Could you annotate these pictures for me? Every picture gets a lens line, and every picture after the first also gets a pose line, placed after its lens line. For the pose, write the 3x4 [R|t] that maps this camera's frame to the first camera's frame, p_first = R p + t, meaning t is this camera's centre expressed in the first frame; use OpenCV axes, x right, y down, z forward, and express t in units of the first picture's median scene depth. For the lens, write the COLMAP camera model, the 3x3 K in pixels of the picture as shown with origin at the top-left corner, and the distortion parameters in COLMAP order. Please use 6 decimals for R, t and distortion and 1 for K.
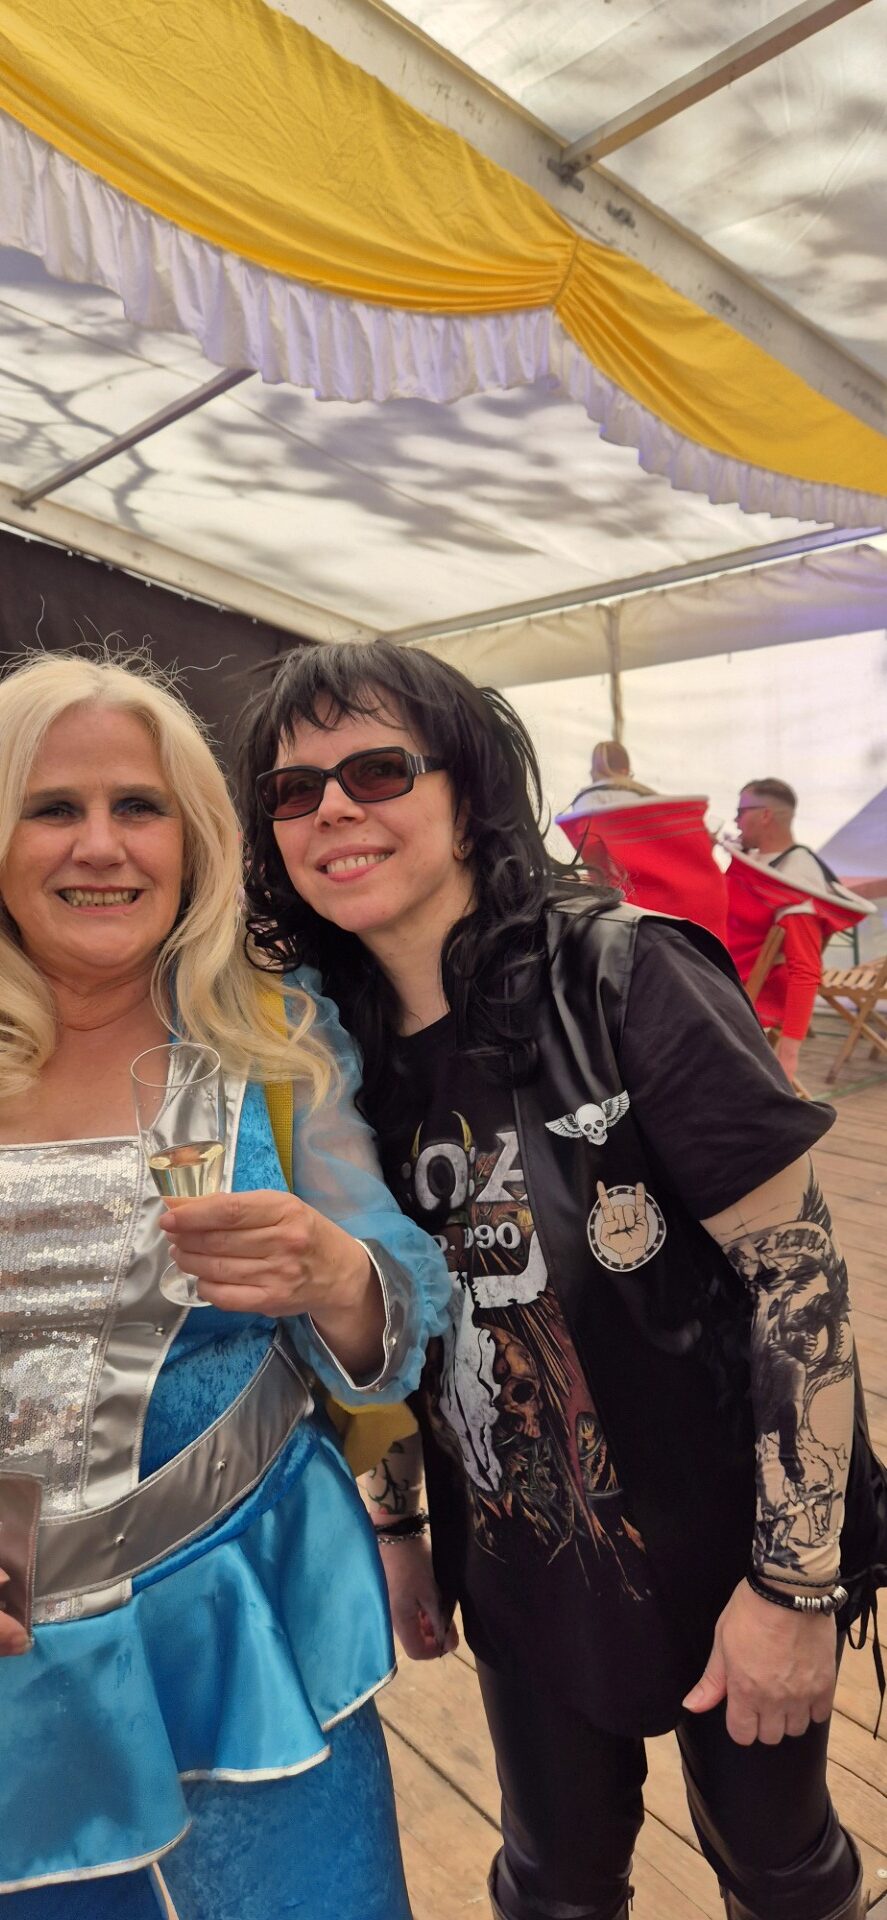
lens RADIAL K [[1226.9, 0, 479.4], [0, 1226.9, 984.7], [0, 0, 1]] dist [0.029370, -0.046762]
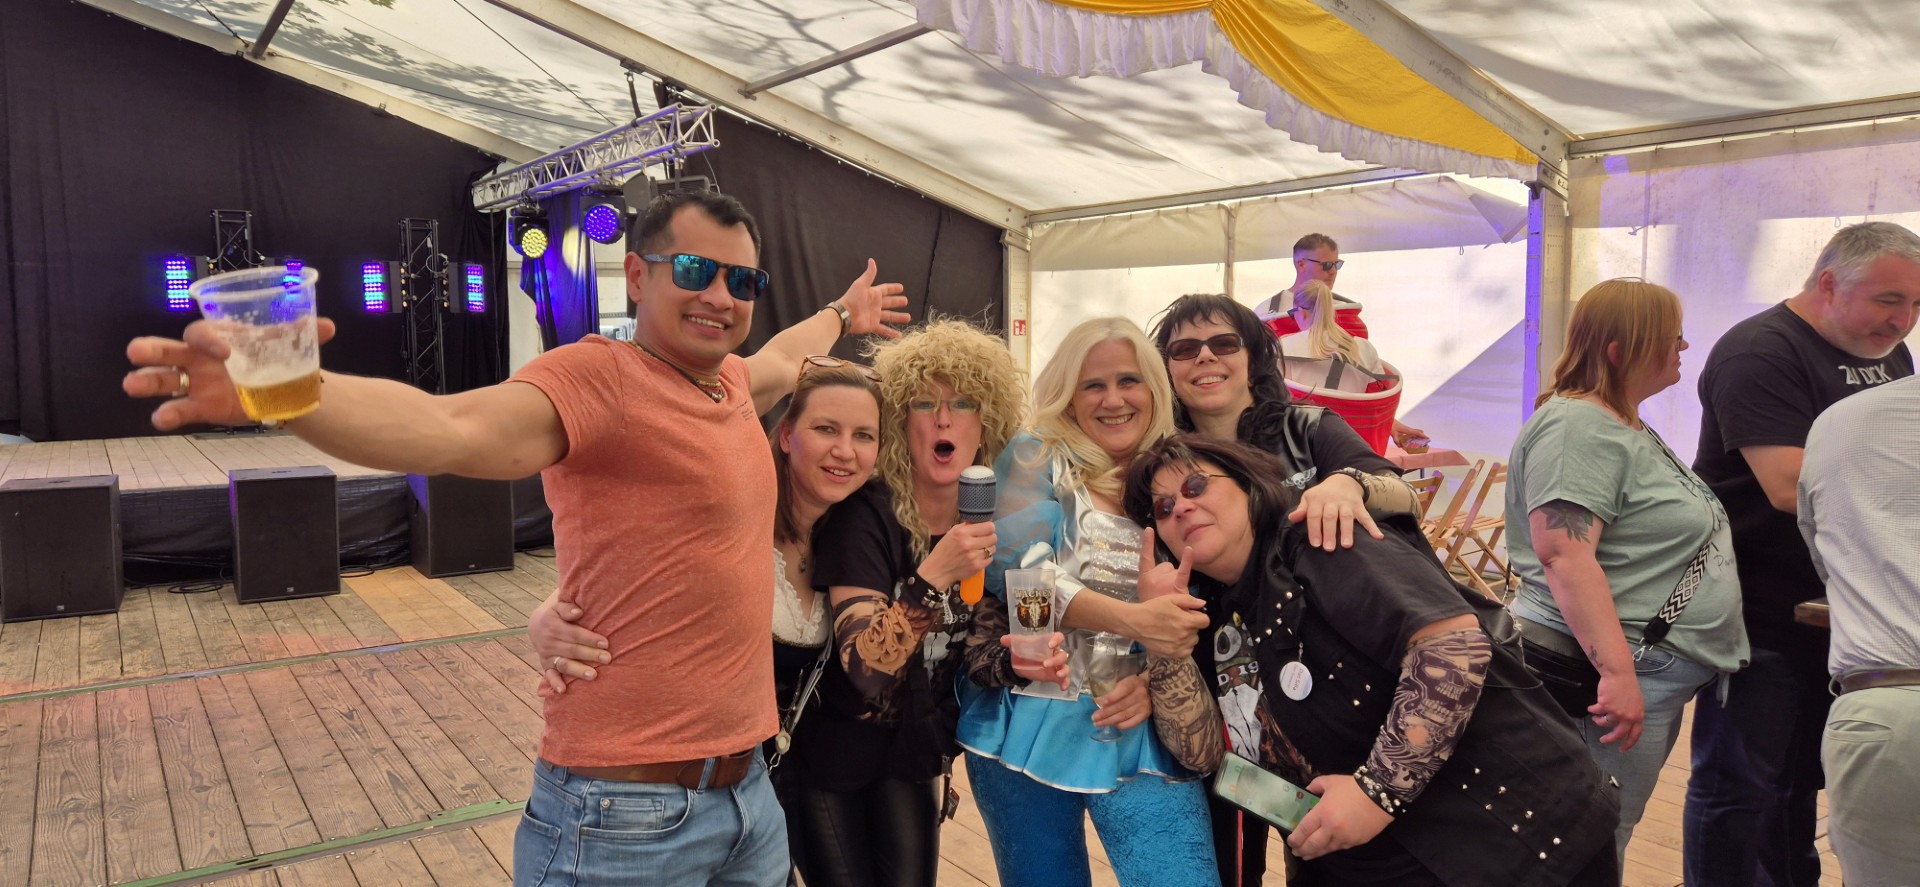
lens RADIAL K [[1226.9, 0, 964.6], [0, 1226.9, 435.3], [0, 0, 1]] dist [0.029370, -0.046762]
pose [[0.994015, 0.074807, -0.079612, -0.043123], [-0.080873, 0.993829, -0.075914, 0.027611], [0.073441, 0.081898, 0.993931, -0.216321]]
